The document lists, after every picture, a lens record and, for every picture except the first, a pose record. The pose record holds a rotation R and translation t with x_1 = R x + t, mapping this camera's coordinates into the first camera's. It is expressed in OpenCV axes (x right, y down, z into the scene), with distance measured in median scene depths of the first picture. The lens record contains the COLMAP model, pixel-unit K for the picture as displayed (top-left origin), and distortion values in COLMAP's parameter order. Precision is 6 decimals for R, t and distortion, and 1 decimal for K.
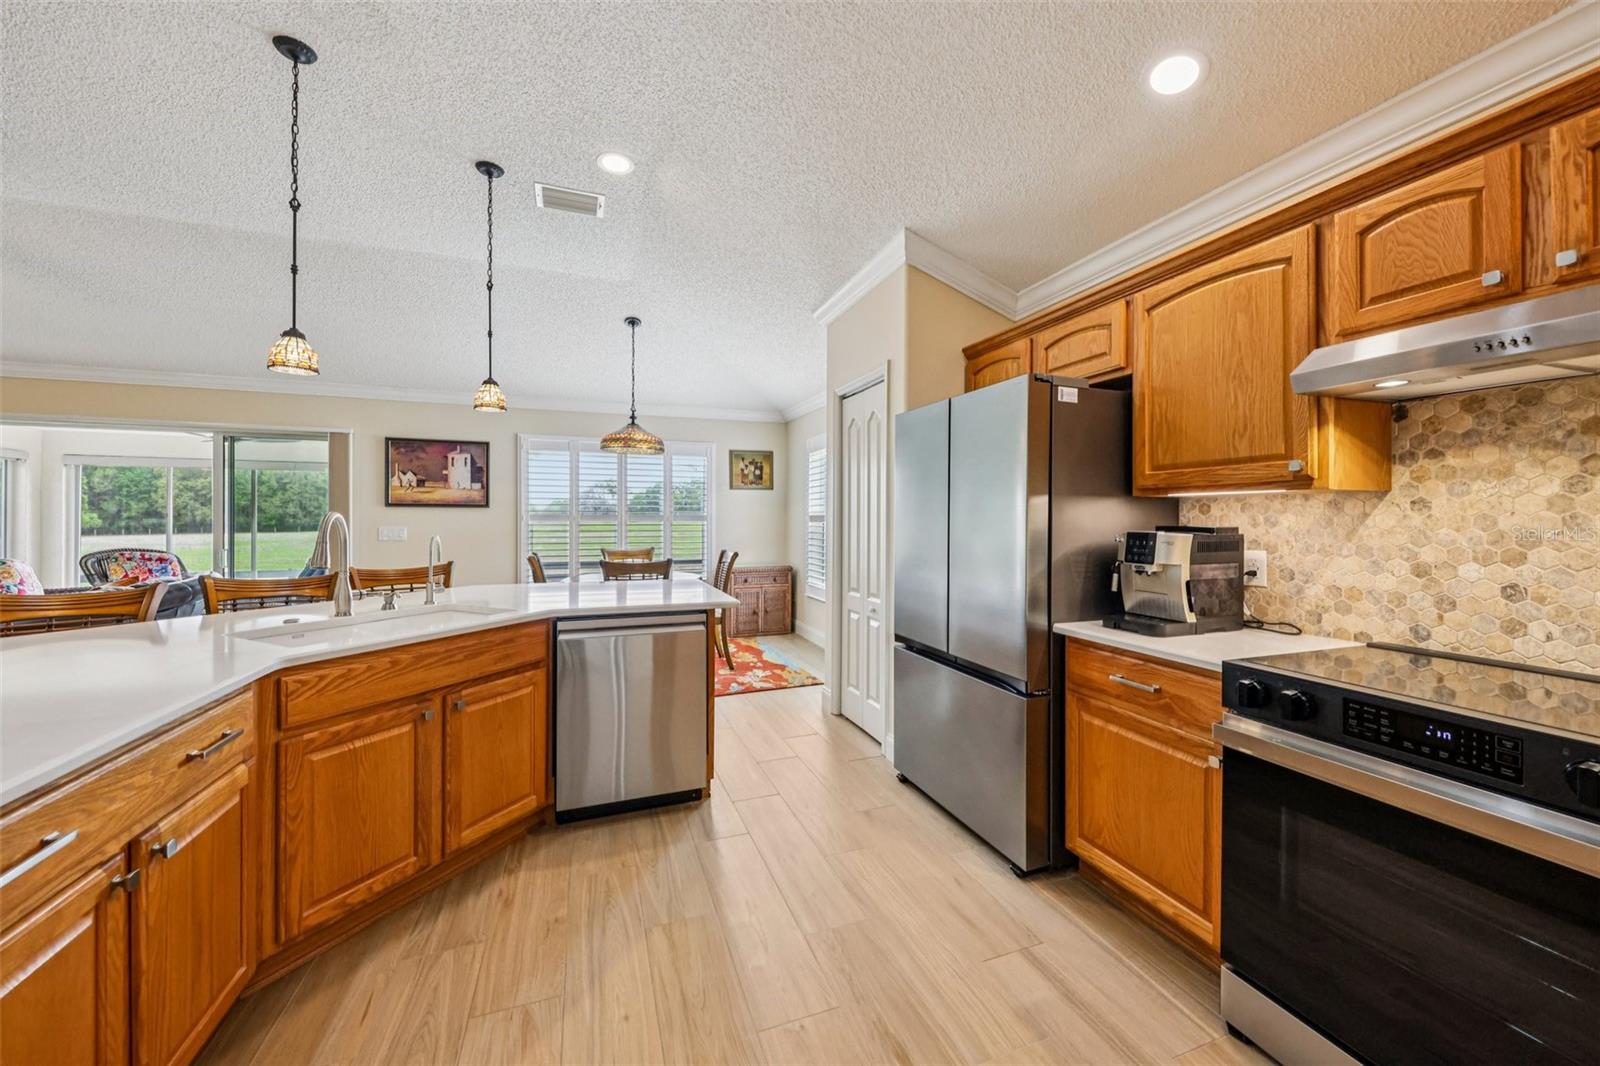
lens RADIAL K [[590.6, 0, 798.1], [0, 590.6, 520.5], [0, 0, 1]] dist [0.010253, -0.005099]
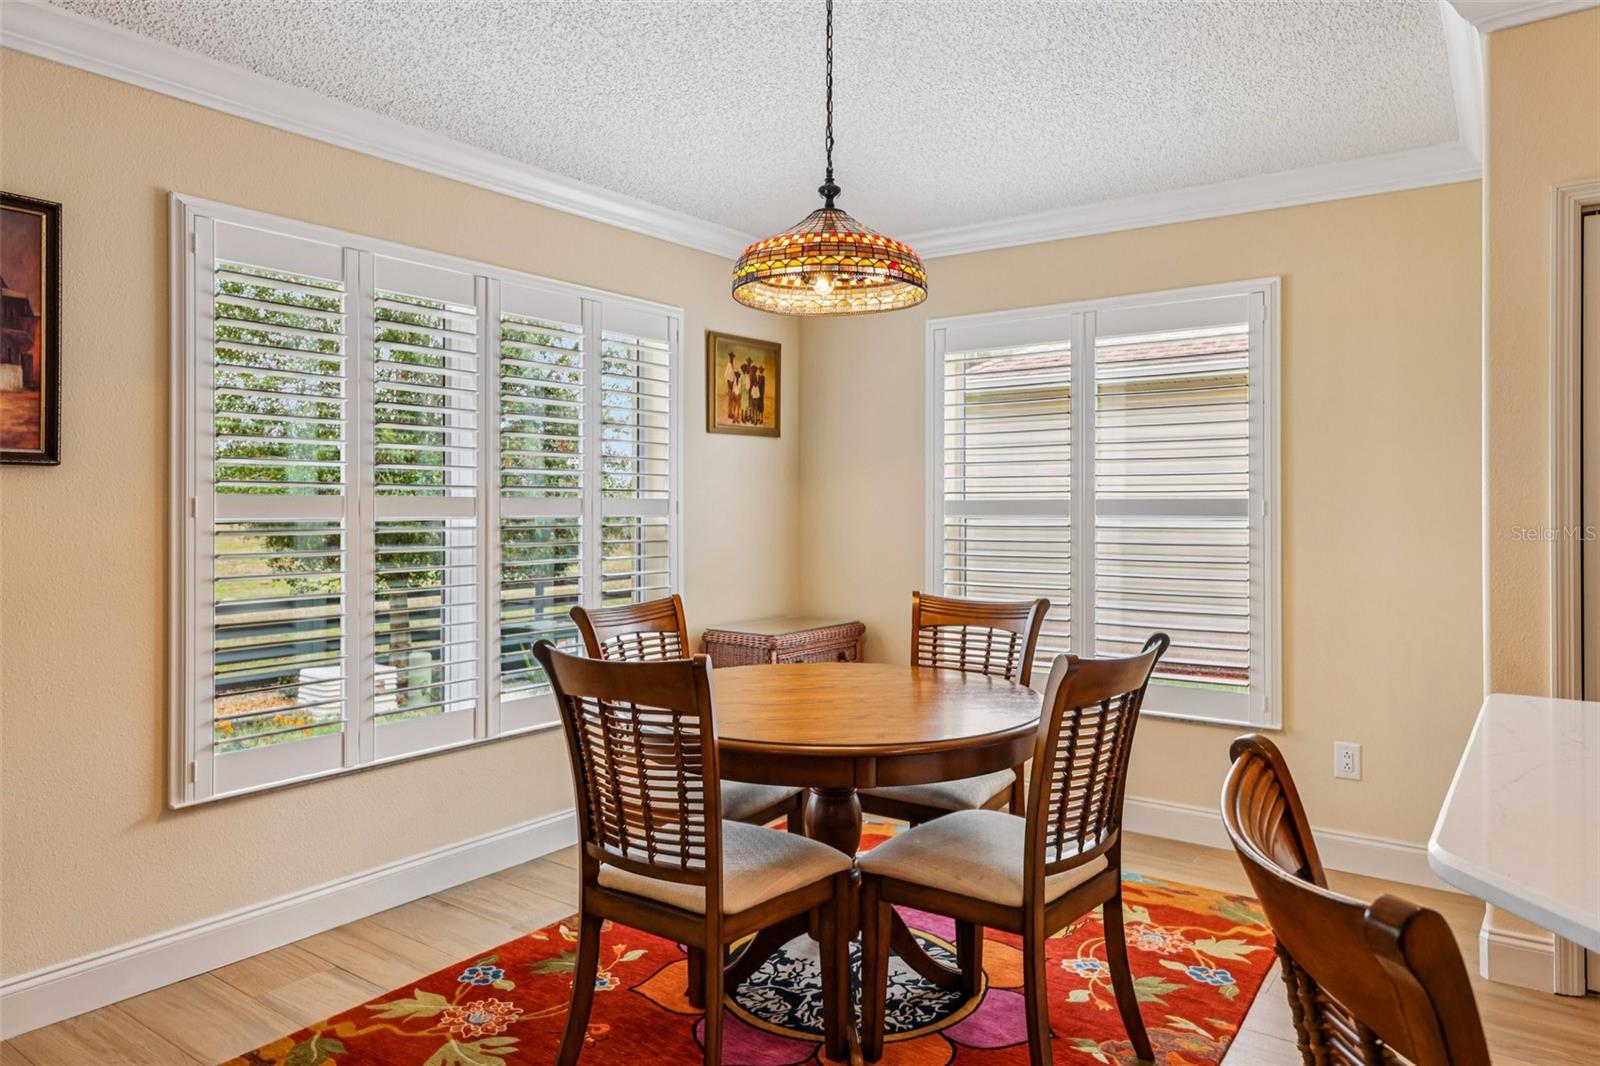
lens RADIAL K [[1029.8, 0, 797.2], [0, 1029.8, 509.1], [0, 0, 1]] dist [0.015551, 0.000773]
pose [[0.834723, -0.002226, 0.550666, -1.479984], [0.002027, 0.999997, 0.000970, -0.006869], [-0.550667, 0.000307, 0.834725, 1.330364]]
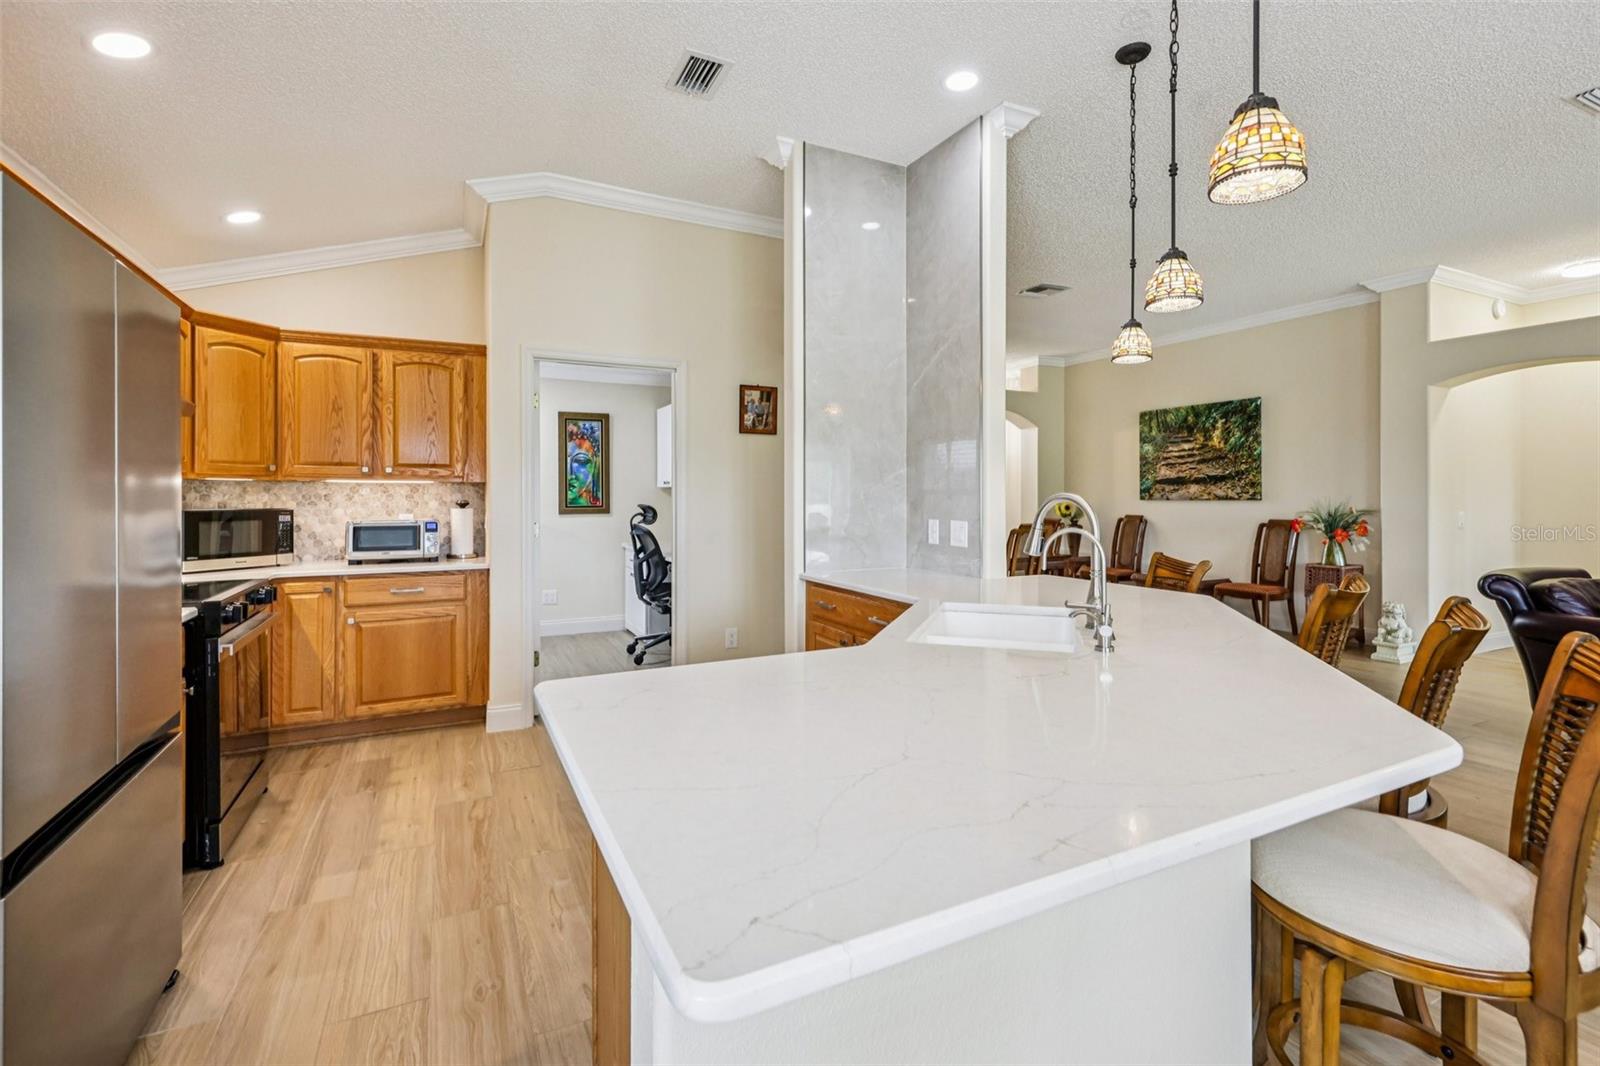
lens RADIAL K [[713.4, 0, 798.6], [0, 713.4, 499.0], [0, 0, 1]] dist [0.009909, -0.000232]
pose [[-0.994081, -0.004333, -0.108553, -0.321368], [-0.004887, 0.999976, 0.004836, -0.008980], [0.108530, 0.005338, -0.994079, 2.097526]]
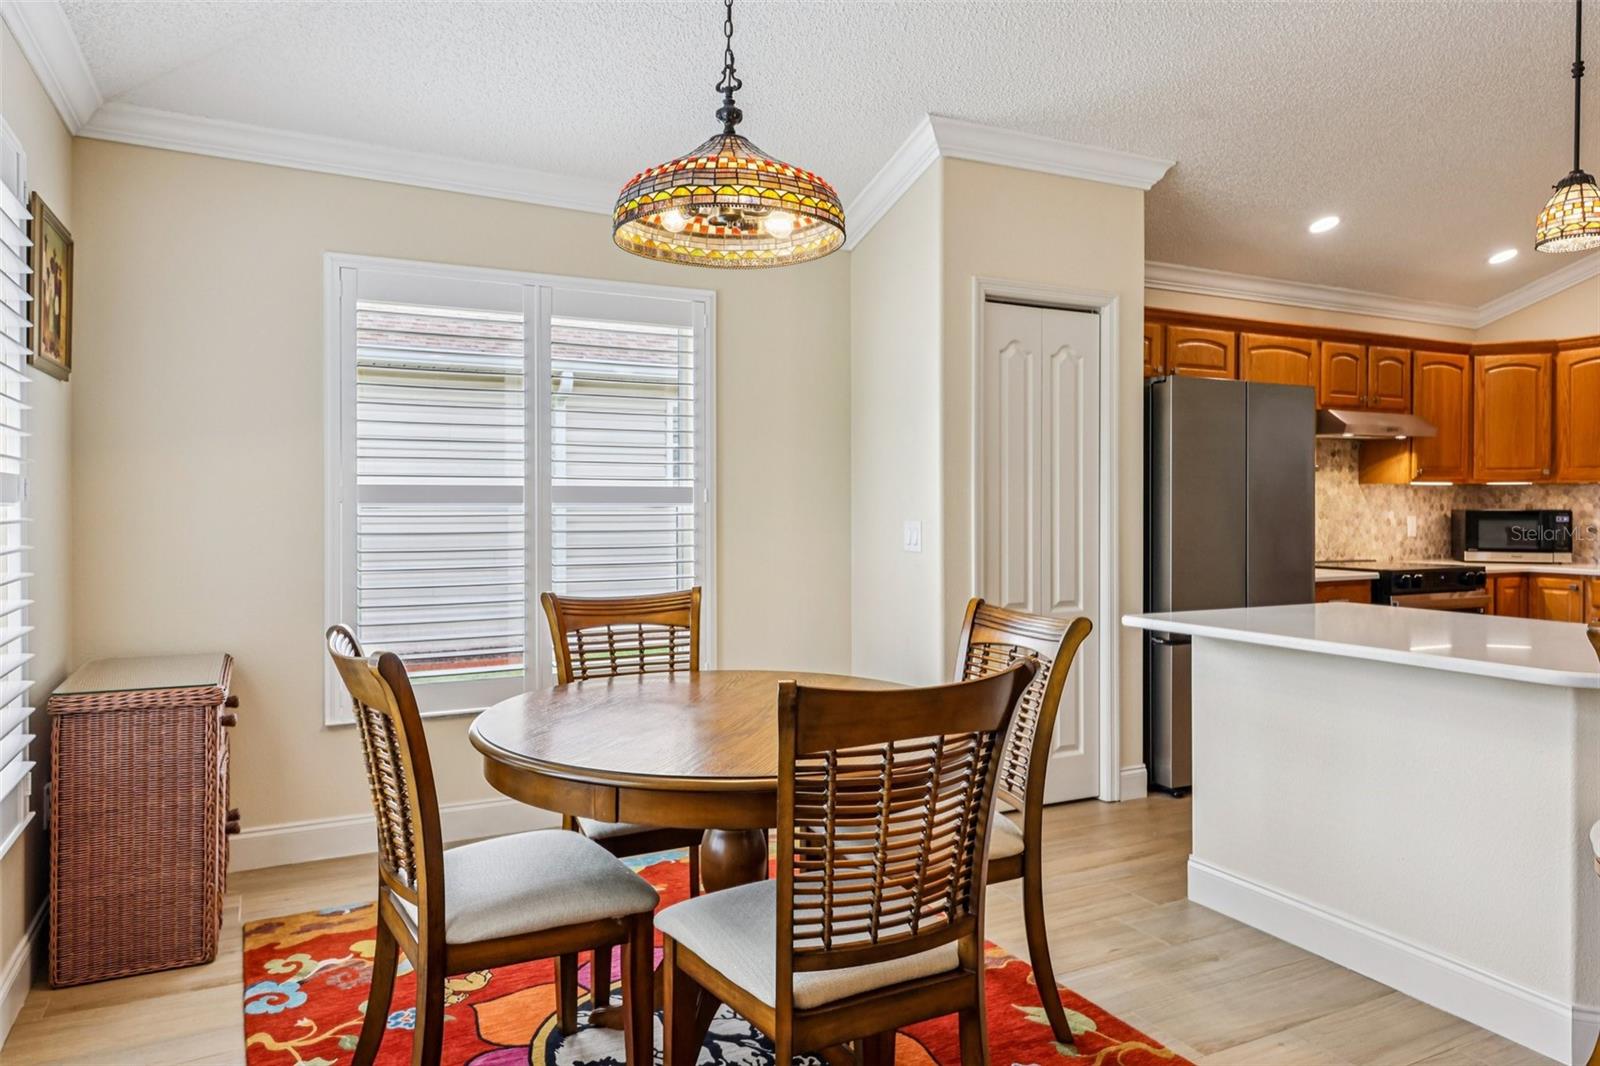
lens RADIAL K [[1029.8, 0, 797.2], [0, 1029.8, 509.1], [0, 0, 1]] dist [0.015551, 0.000773]
pose [[-0.112661, -0.008008, 0.993601, -1.850306], [0.000799, 0.999966, 0.008150, 0.005176], [-0.993633, 0.001712, -0.112651, 2.513813]]
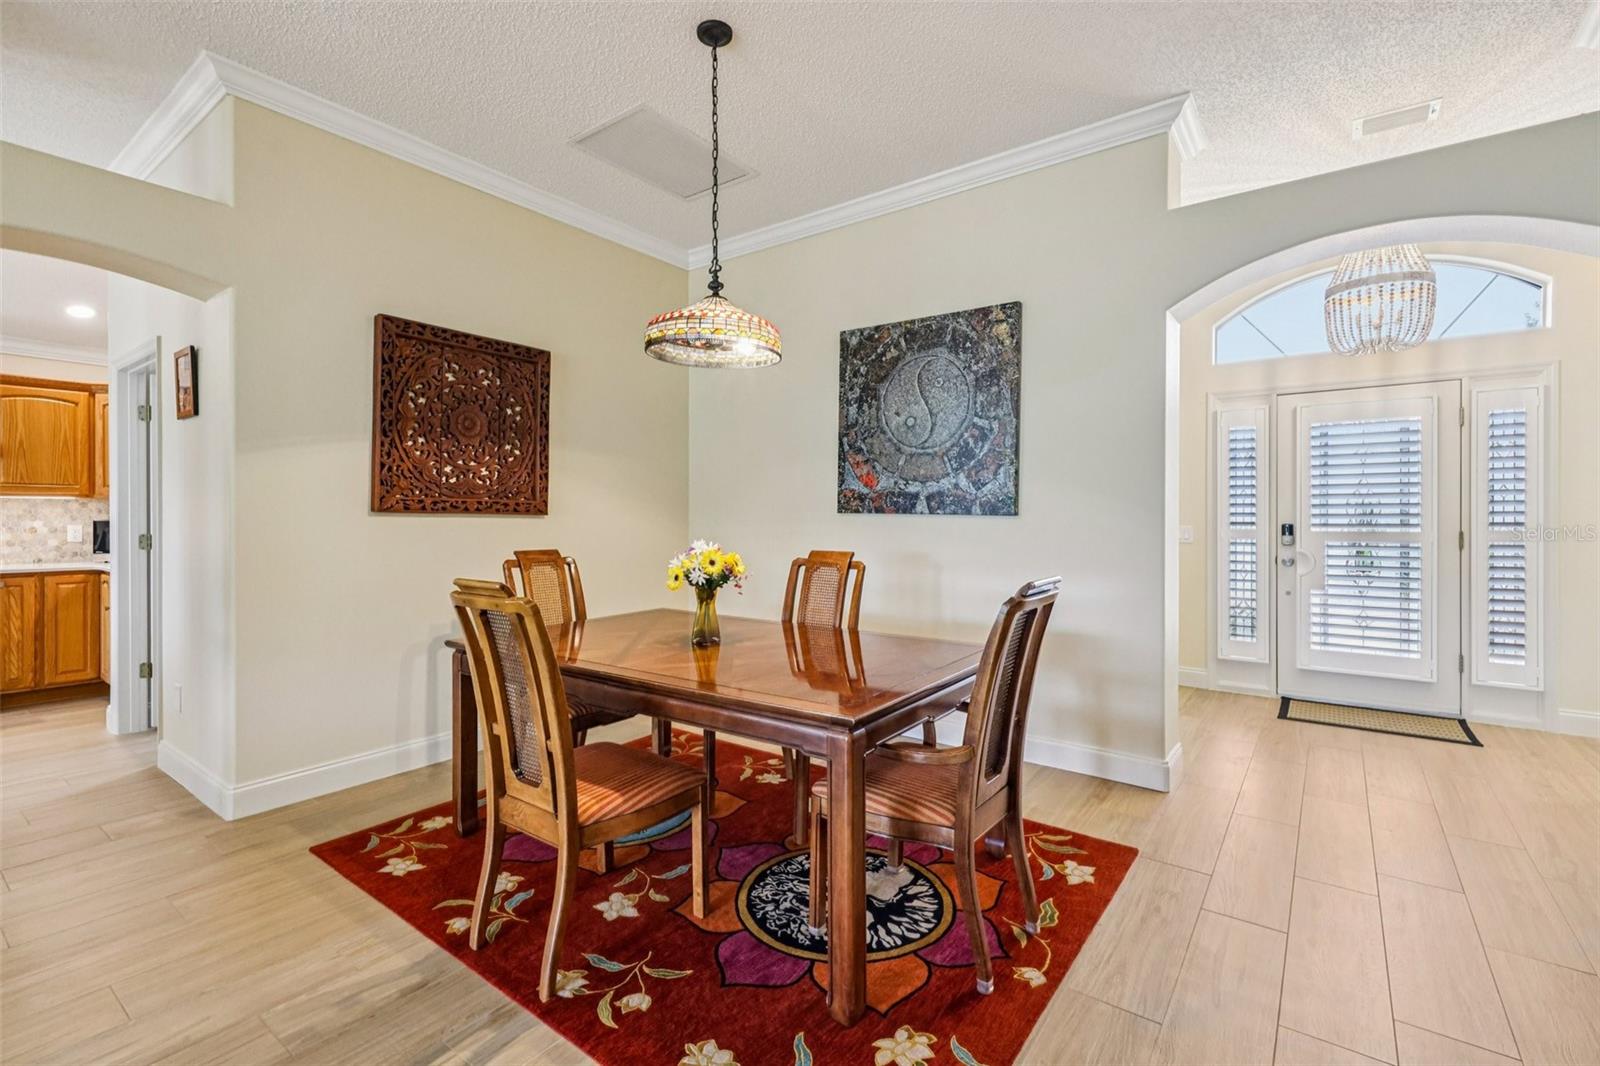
lens RADIAL K [[720.1, 0, 777.6], [0, 720.1, 517.9], [0, 0, 1]] dist [0.008863, -0.000425]
pose [[-0.532156, -0.006781, 0.846619, -2.552389], [-0.001328, 0.999973, 0.007174, 0.006184], [-0.846646, 0.002694, -0.532150, -0.489942]]
